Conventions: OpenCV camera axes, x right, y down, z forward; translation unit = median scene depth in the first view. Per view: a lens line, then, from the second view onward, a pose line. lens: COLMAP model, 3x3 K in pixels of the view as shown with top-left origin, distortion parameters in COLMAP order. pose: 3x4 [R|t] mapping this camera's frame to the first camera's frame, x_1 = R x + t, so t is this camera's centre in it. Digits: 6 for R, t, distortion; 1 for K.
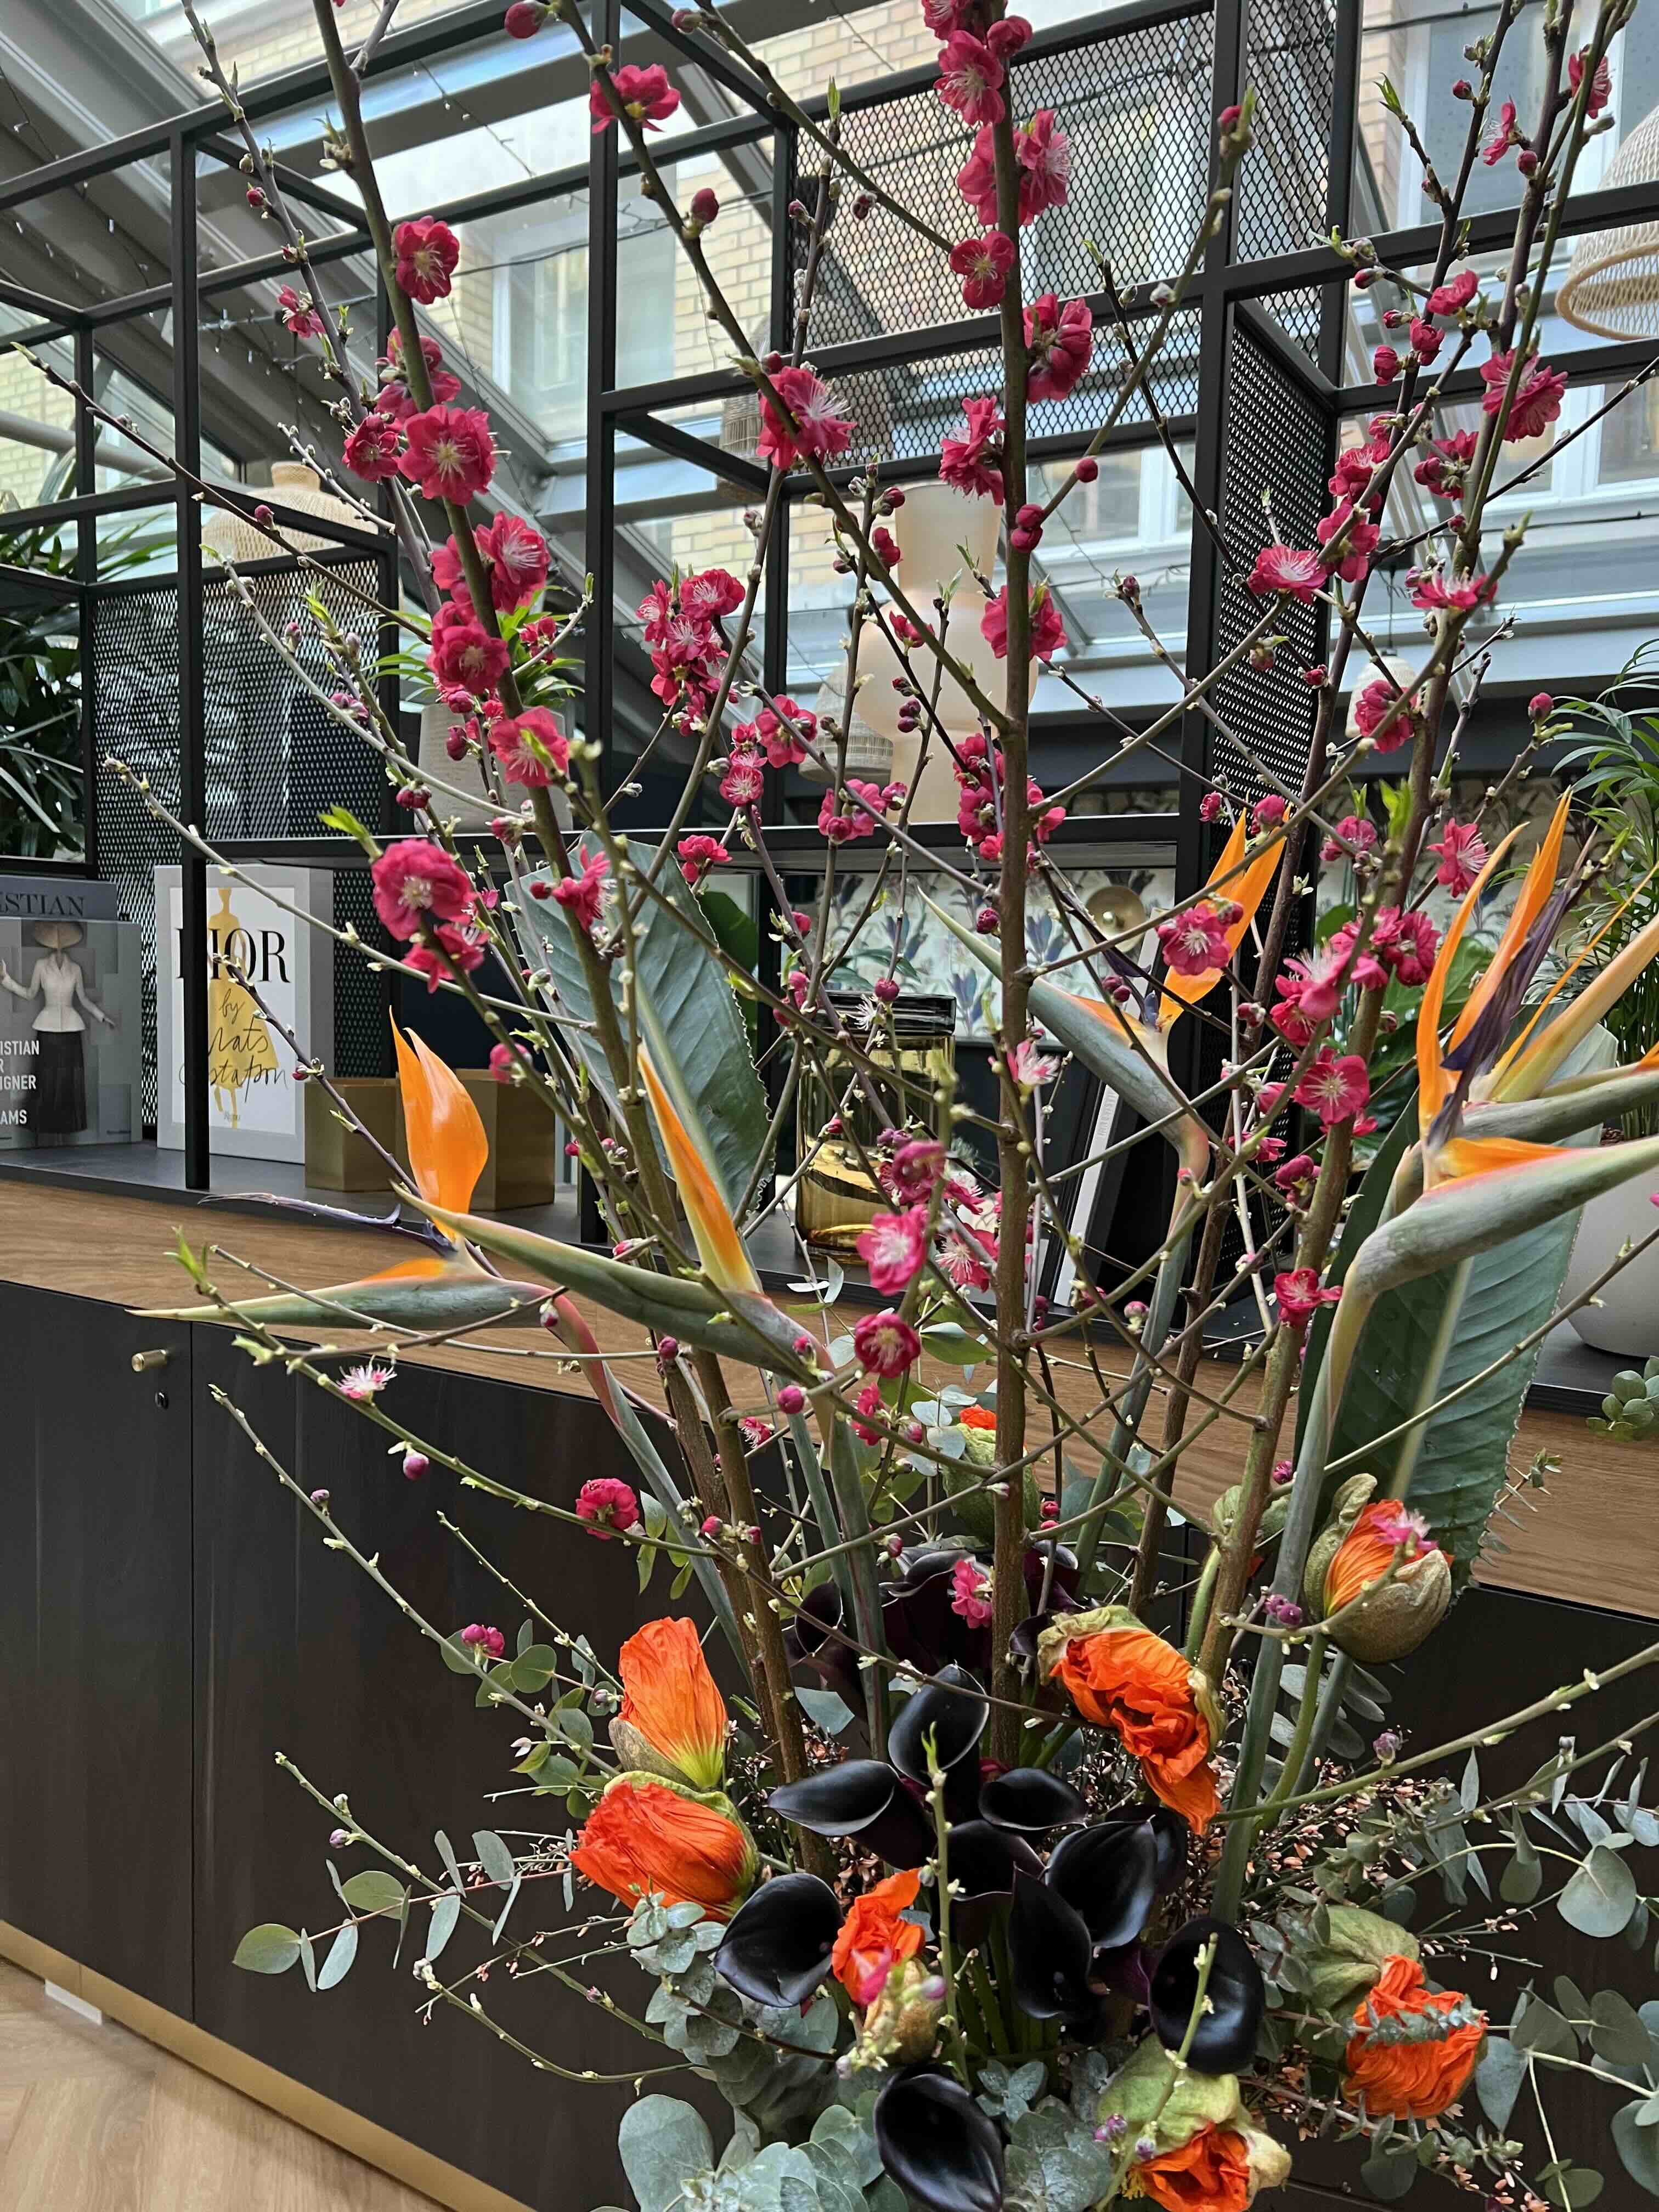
lens RADIAL K [[1697.4, 0, 829.5], [0, 1697.4, 1106.0], [0, 0, 1]] dist [0.052150, -0.097784]
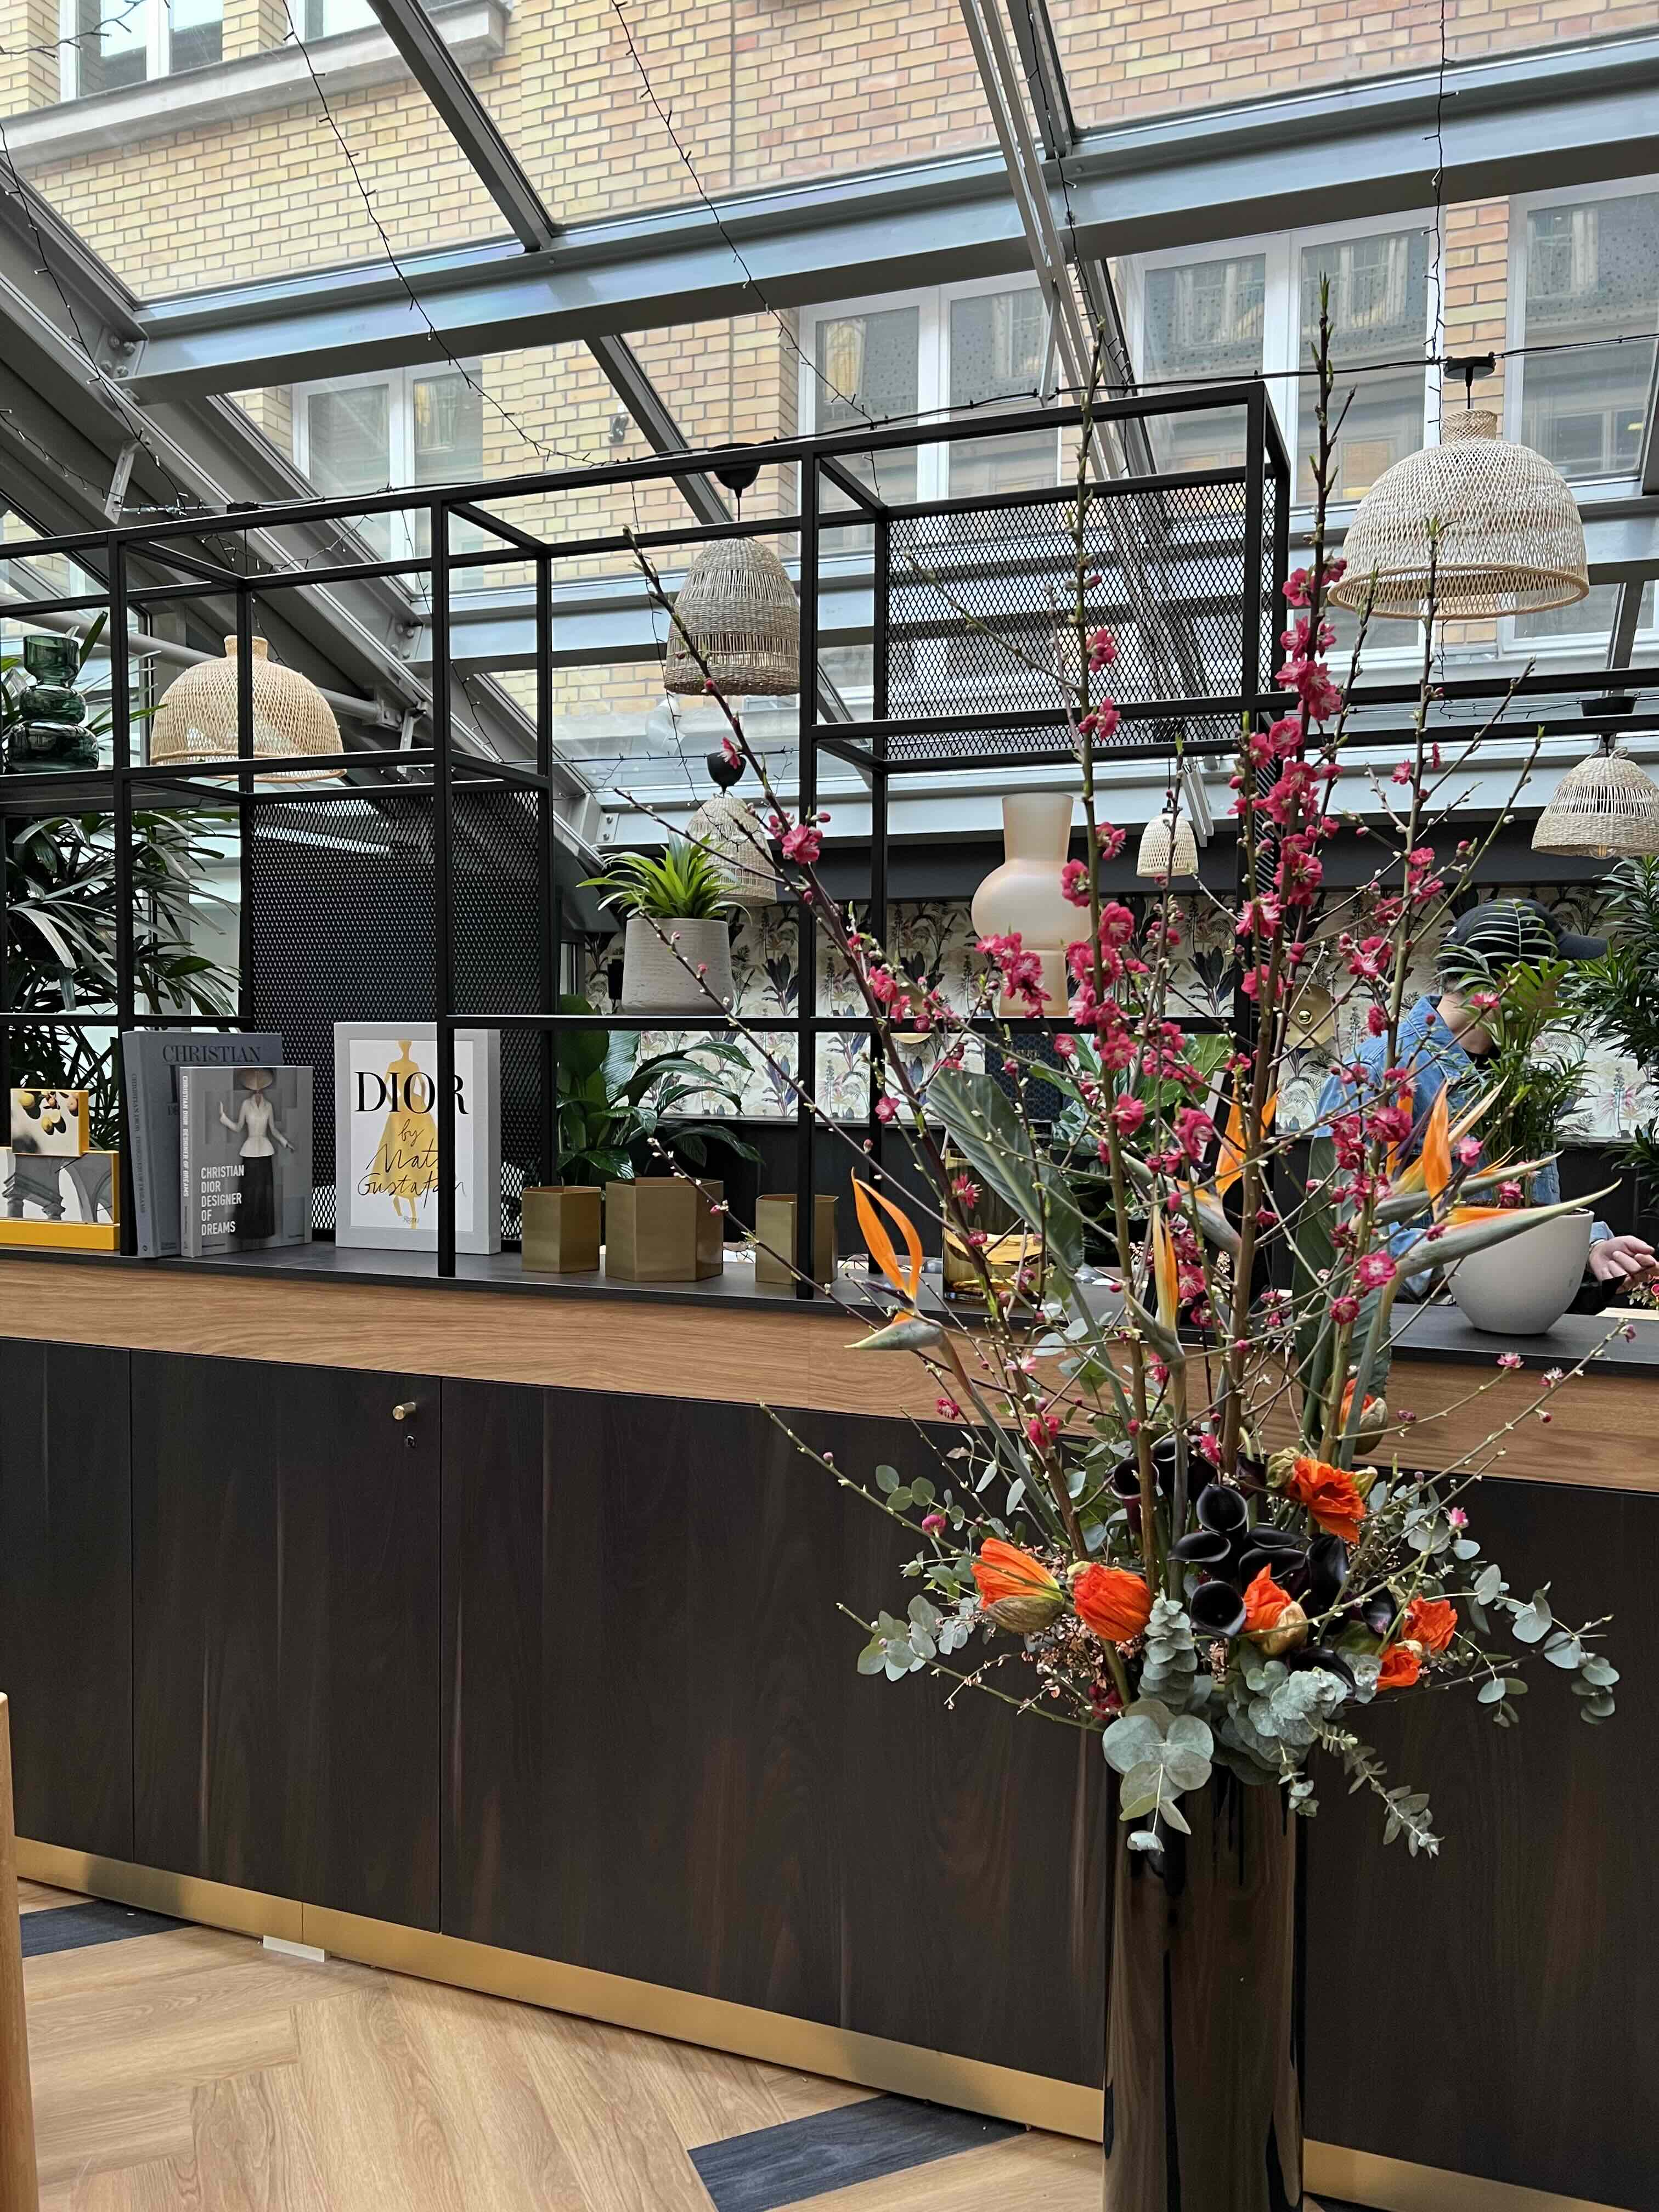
lens RADIAL K [[1697.4, 0, 829.5], [0, 1697.4, 1106.0], [0, 0, 1]] dist [0.052150, -0.097784]
pose [[0.981094, -0.028751, 0.191382, -0.282656], [0.035000, 0.998956, -0.029349, -0.029845], [-0.190338, 0.035493, 0.981077, -0.301236]]
